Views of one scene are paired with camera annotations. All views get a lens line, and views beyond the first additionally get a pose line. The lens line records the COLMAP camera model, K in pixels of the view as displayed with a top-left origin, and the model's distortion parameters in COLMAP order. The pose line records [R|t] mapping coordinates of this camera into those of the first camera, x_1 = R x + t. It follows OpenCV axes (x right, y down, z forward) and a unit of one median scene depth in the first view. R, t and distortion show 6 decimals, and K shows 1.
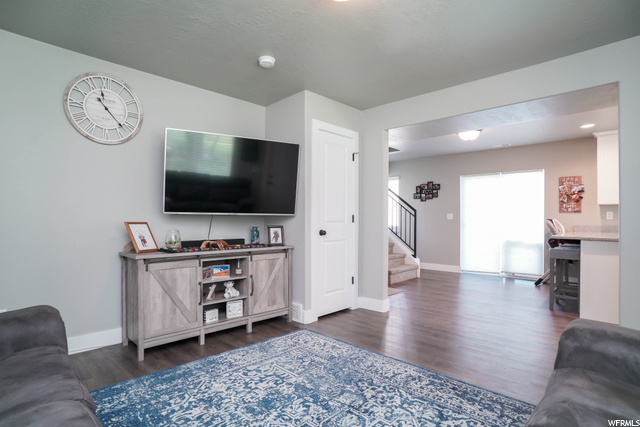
lens RADIAL K [[334.8, 0, 315.8], [0, 334.8, 214.9], [0, 0, 1]] dist [-0.080450, 0.040535]
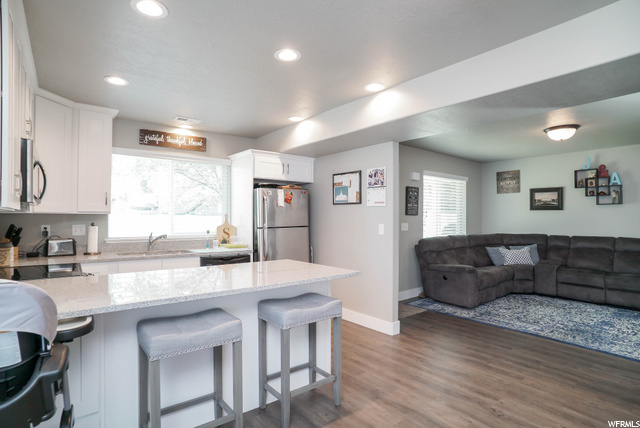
lens RADIAL K [[334.8, 0, 315.8], [0, 334.8, 215.4], [0, 0, 1]] dist [-0.080450, 0.040535]
pose [[-0.992714, -0.007670, 0.120252, 0.990749], [-0.009438, 0.999855, -0.014140, -0.044532], [-0.120126, -0.015172, -0.992643, 2.231778]]
